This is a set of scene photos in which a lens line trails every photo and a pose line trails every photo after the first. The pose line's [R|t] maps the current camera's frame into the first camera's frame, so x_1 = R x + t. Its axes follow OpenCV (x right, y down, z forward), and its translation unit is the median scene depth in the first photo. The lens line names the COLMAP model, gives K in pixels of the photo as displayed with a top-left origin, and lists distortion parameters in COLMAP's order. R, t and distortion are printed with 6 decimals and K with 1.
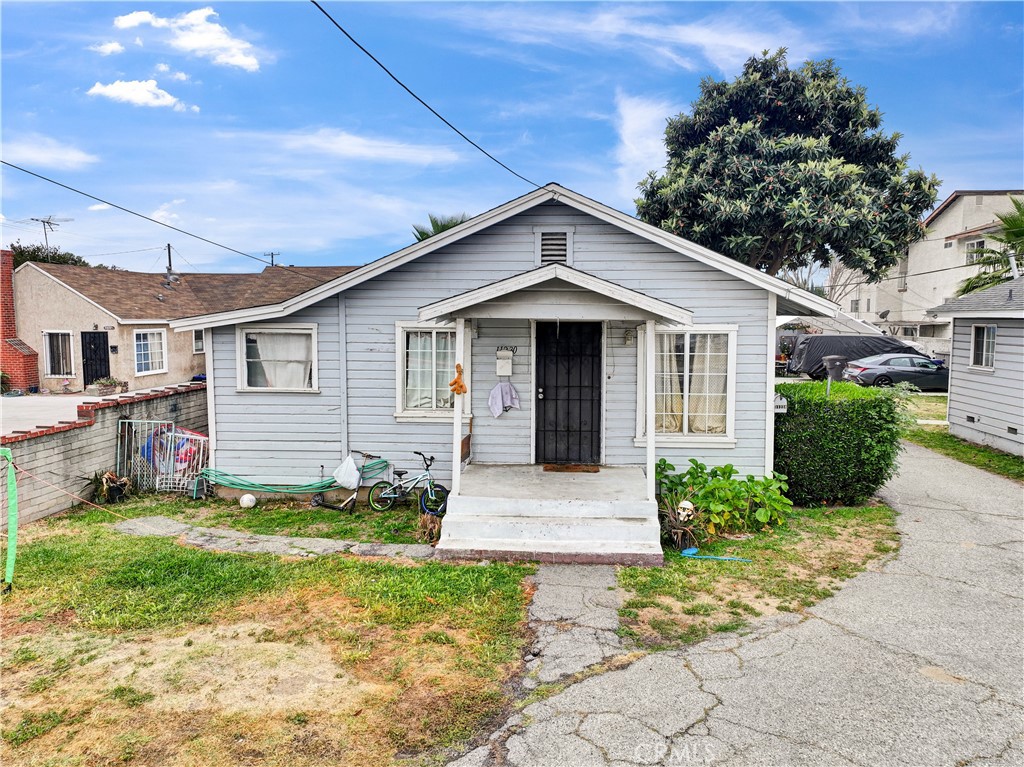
lens RADIAL K [[720.9, 0, 517.2], [0, 720.9, 380.3], [0, 0, 1]] dist [0.002130, 0.011523]
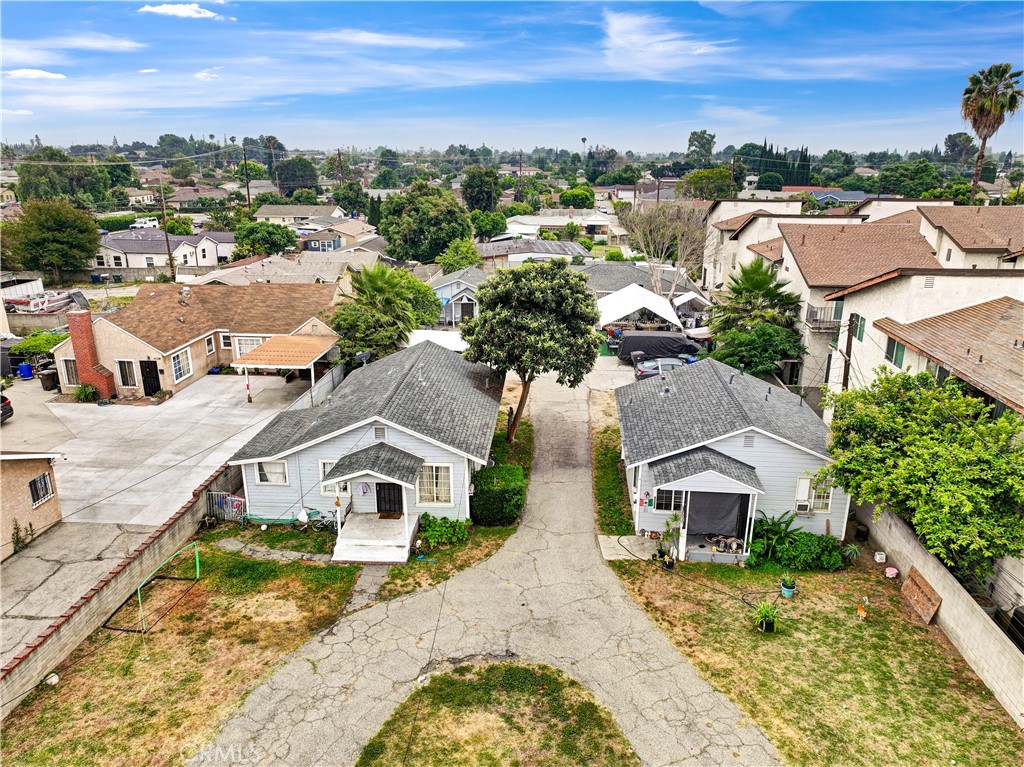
lens RADIAL K [[720.9, 0, 517.2], [0, 720.9, 380.3], [0, 0, 1]] dist [0.002130, 0.011523]
pose [[0.999803, -0.005217, 0.019143, 0.478284], [0.000959, 0.976393, 0.216001, -0.900163], [-0.019818, -0.215940, 0.976206, -1.404837]]
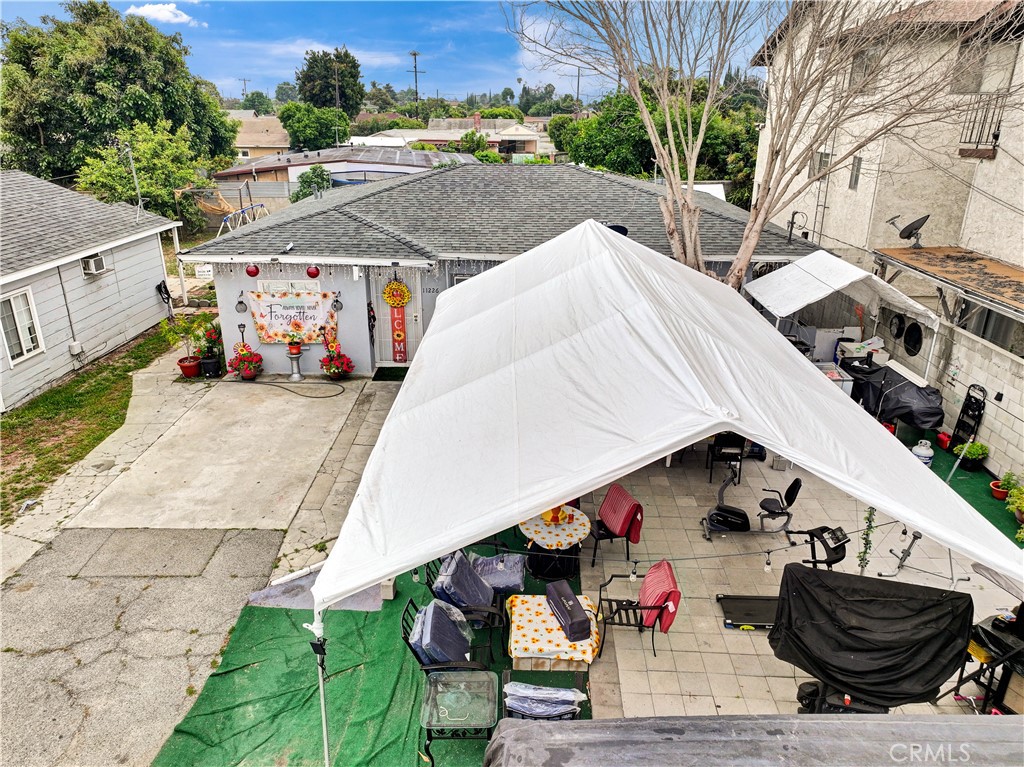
lens RADIAL K [[720.9, 0, 517.2], [0, 720.9, 380.3], [0, 0, 1]] dist [0.002130, 0.011523]
pose [[0.995059, -0.032699, 0.093742, 1.230730], [0.005977, 0.962221, 0.272203, -0.502438], [-0.099101, -0.270298, 0.957663, 2.900206]]
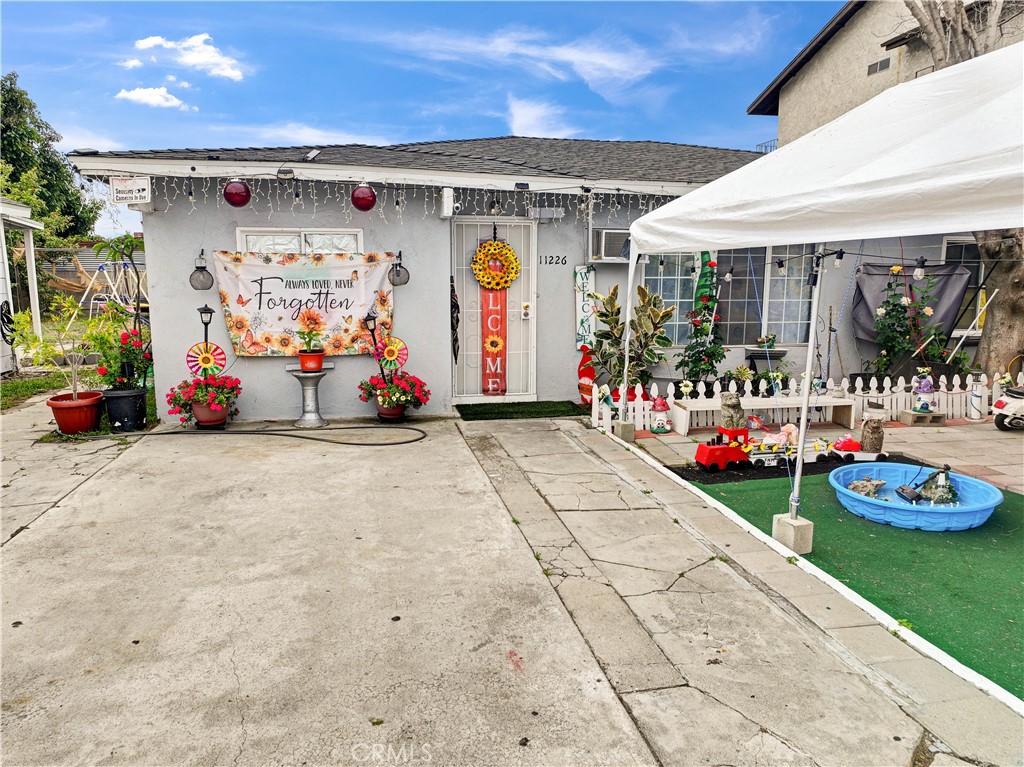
lens RADIAL K [[720.9, 0, 517.2], [0, 720.9, 380.3], [0, 0, 1]] dist [0.002130, 0.011523]
pose [[0.954158, -0.045245, 0.295865, 0.903627], [0.025295, 0.997162, 0.070914, -0.197060], [-0.298234, -0.060179, 0.952594, 3.600848]]
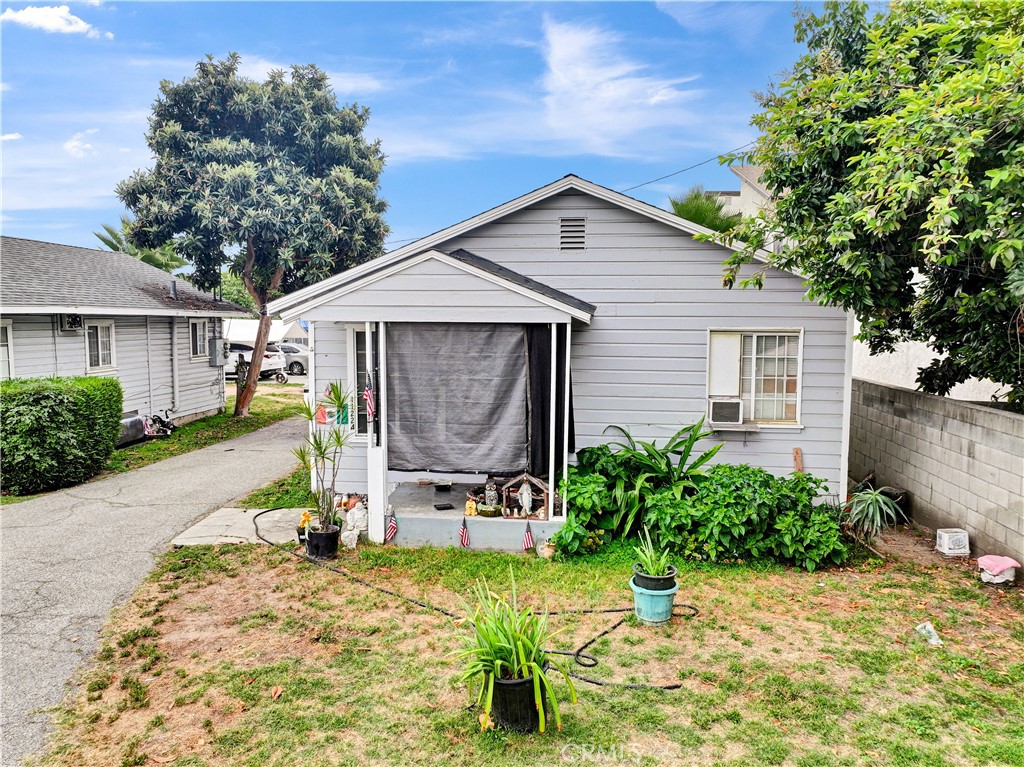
lens RADIAL K [[720.9, 0, 517.2], [0, 720.9, 380.3], [0, 0, 1]] dist [0.002130, 0.011523]
pose [[0.999995, -0.000717, 0.003194, 1.221329], [0.000717, 1.000000, 0.000186, 0.008919], [-0.003194, -0.000183, 0.999995, -0.046804]]
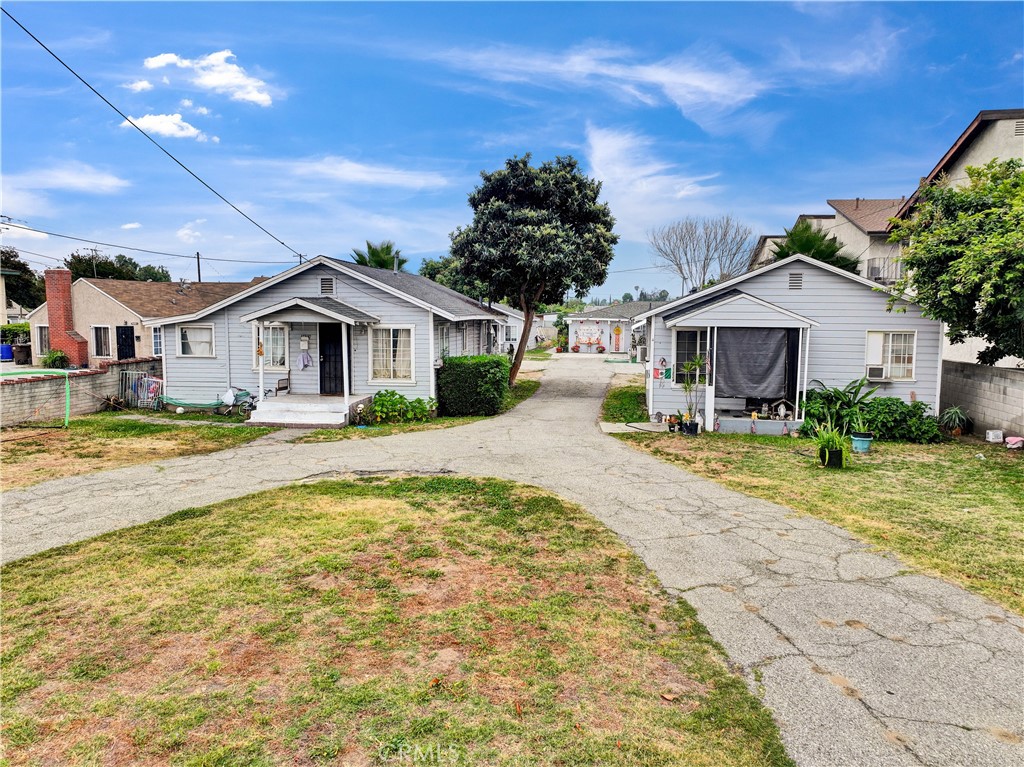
lens RADIAL K [[720.9, 0, 517.2], [0, 720.9, 380.3], [0, 0, 1]] dist [0.002130, 0.011523]
pose [[0.998272, 0.007333, -0.058308, 0.700559], [-0.006916, 0.999949, 0.007351, 0.061701], [0.058359, -0.006935, 0.998272, -0.983745]]
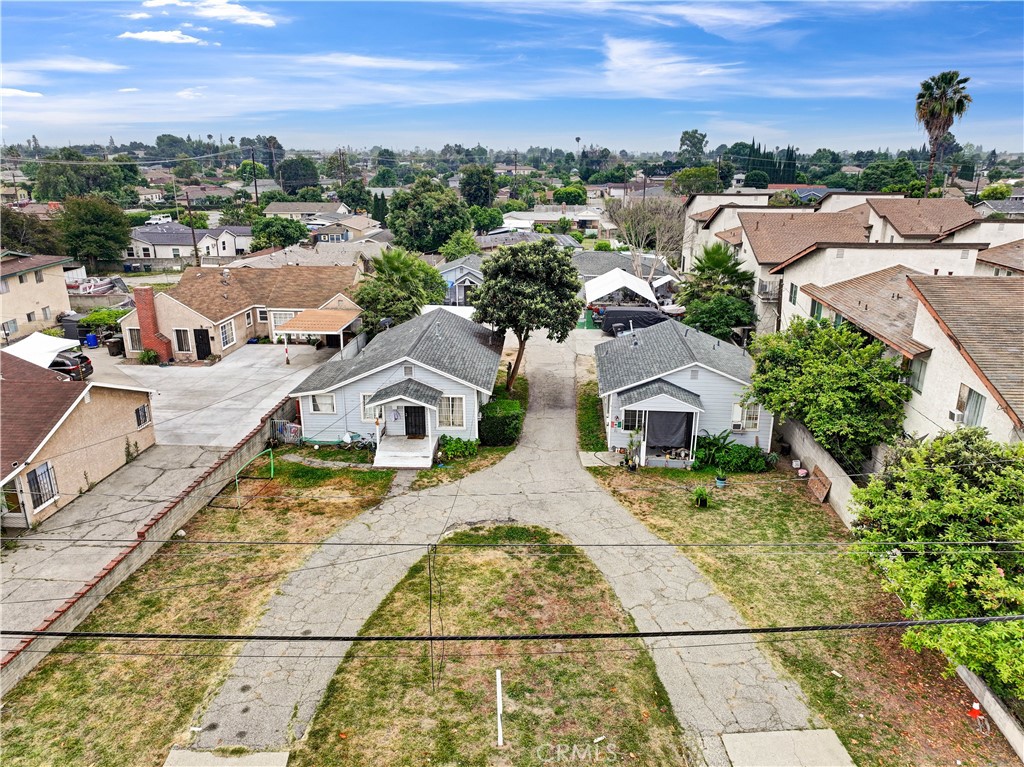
lens RADIAL K [[720.9, 0, 517.2], [0, 720.9, 380.3], [0, 0, 1]] dist [0.002130, 0.011523]
pose [[0.999641, -0.008971, 0.025252, 0.451873], [0.003288, 0.976241, 0.216663, -0.833559], [-0.026596, -0.216503, 0.975920, -2.137561]]
